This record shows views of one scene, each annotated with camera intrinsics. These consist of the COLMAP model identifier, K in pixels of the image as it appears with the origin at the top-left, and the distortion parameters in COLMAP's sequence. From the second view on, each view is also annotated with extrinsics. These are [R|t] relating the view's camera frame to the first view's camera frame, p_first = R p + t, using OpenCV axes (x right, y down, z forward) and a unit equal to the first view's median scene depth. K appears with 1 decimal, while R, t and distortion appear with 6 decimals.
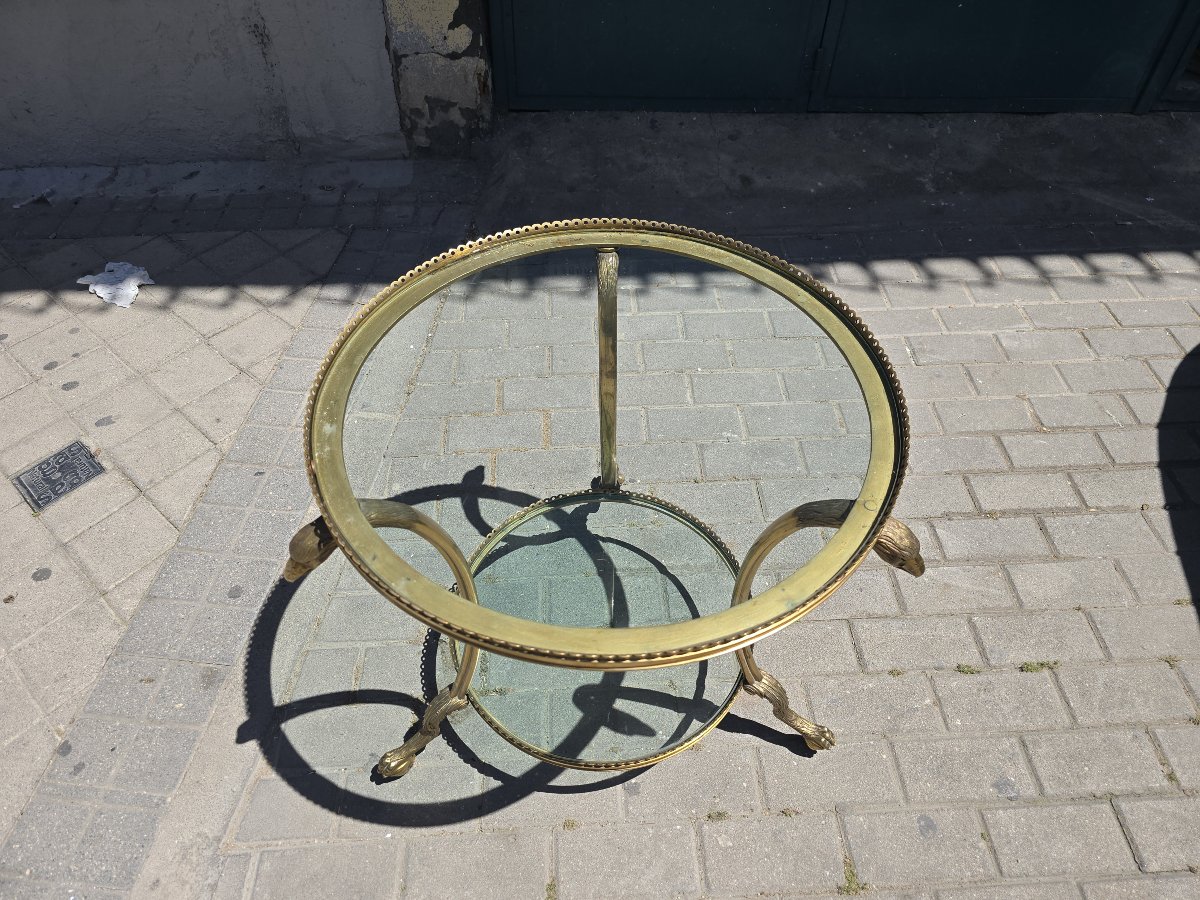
lens RADIAL K [[821.6, 0, 614.3], [0, 821.6, 443.8], [0, 0, 1]] dist [0.043060, -0.044152]
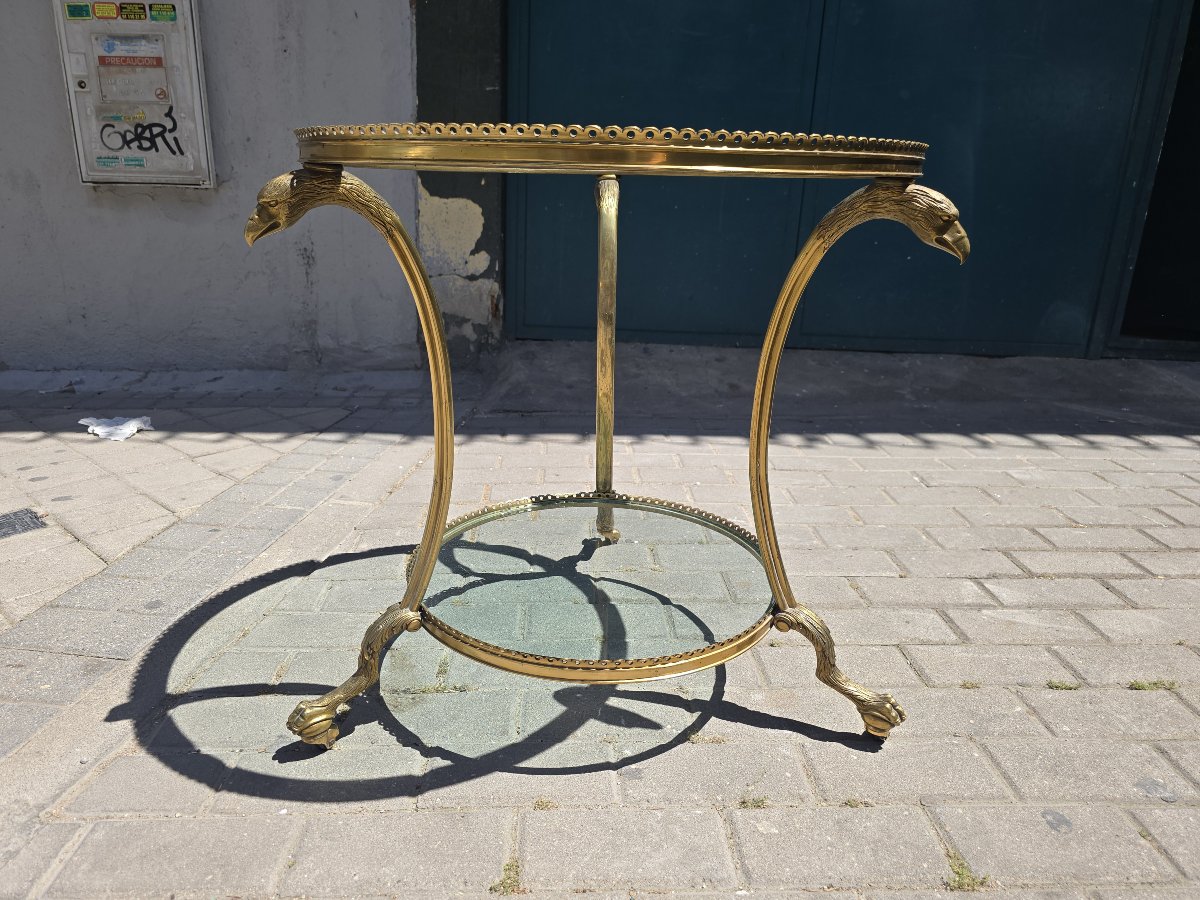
lens RADIAL K [[821.6, 0, 595.8], [0, 821.6, 458.1], [0, 0, 1]] dist [0.043060, -0.044152]
pose [[0.999758, 0.017449, -0.013417, -0.003672], [-0.021823, 0.865310, -0.500762, 0.406328], [0.002872, 0.500934, 0.865481, 0.179942]]
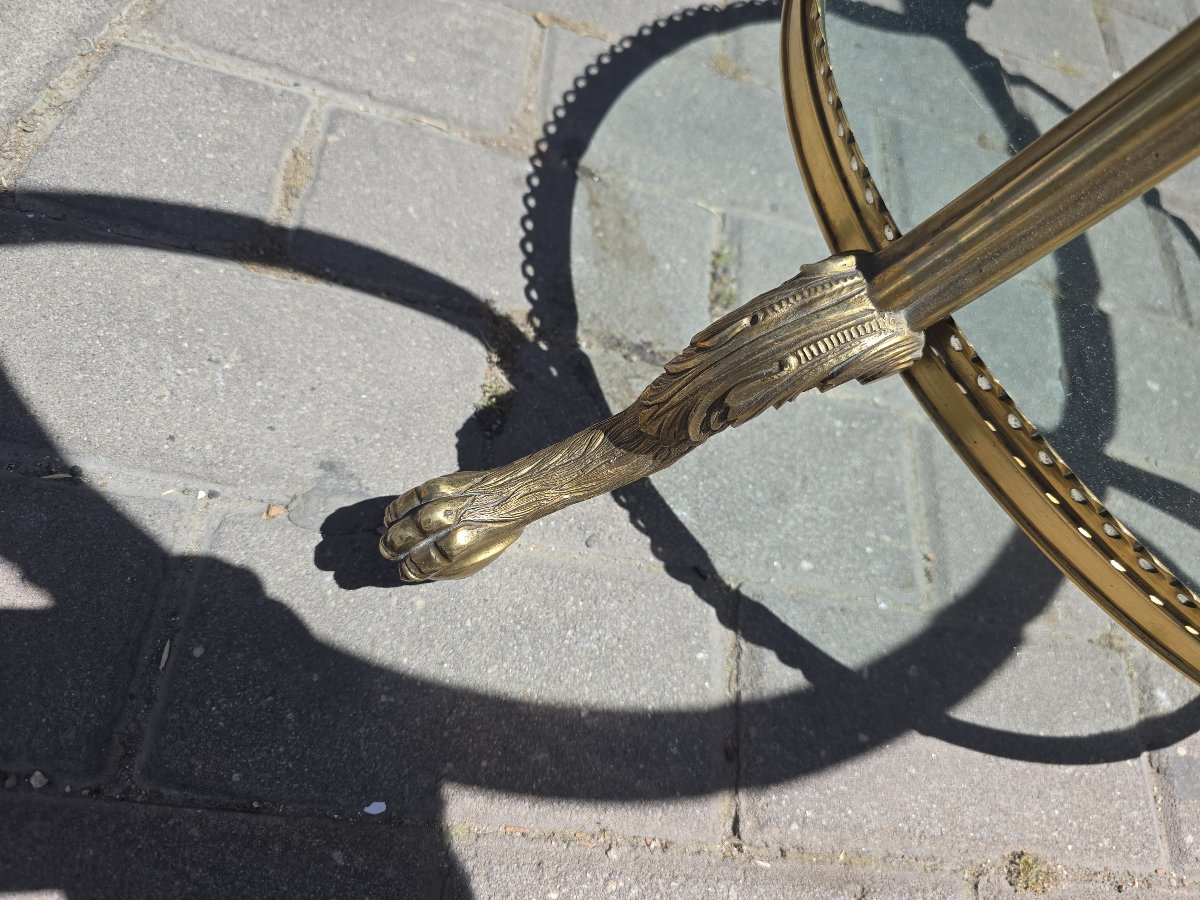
lens RADIAL K [[821.6, 0, 592.5], [0, 821.6, 450.6], [0, 0, 1]] dist [0.043060, -0.044152]
pose [[0.949261, 0.244678, 0.197578, -0.207044], [-0.288767, 0.926981, 0.239415, 0.222737], [-0.124571, -0.284321, 0.950602, 0.581696]]
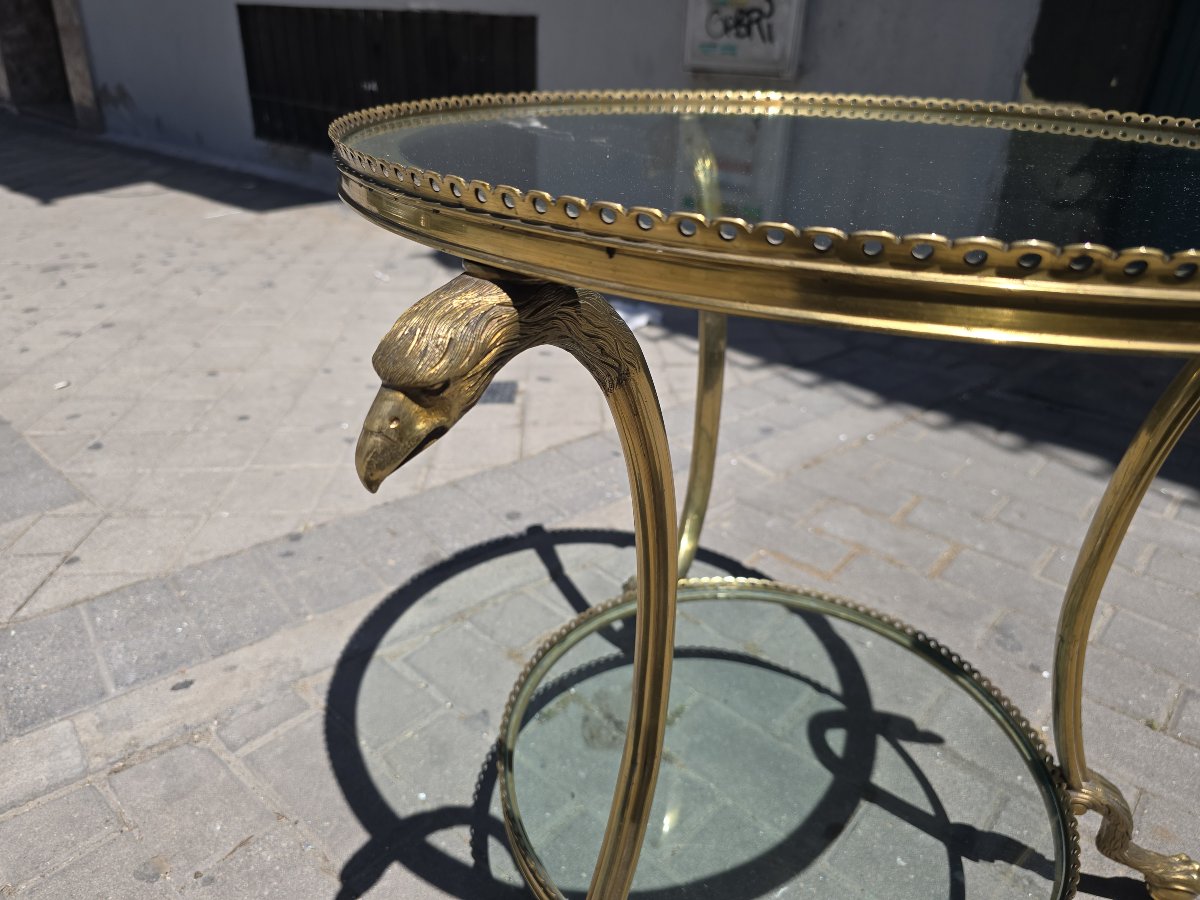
lens RADIAL K [[821.6, 0, 588.3], [0, 821.6, 448.2], [0, 0, 1]] dist [0.043060, -0.044152]
pose [[0.695251, 0.336860, -0.634942, 0.128188], [-0.545827, 0.822192, -0.161469, 0.192776], [0.467652, 0.458830, 0.755497, 0.287298]]
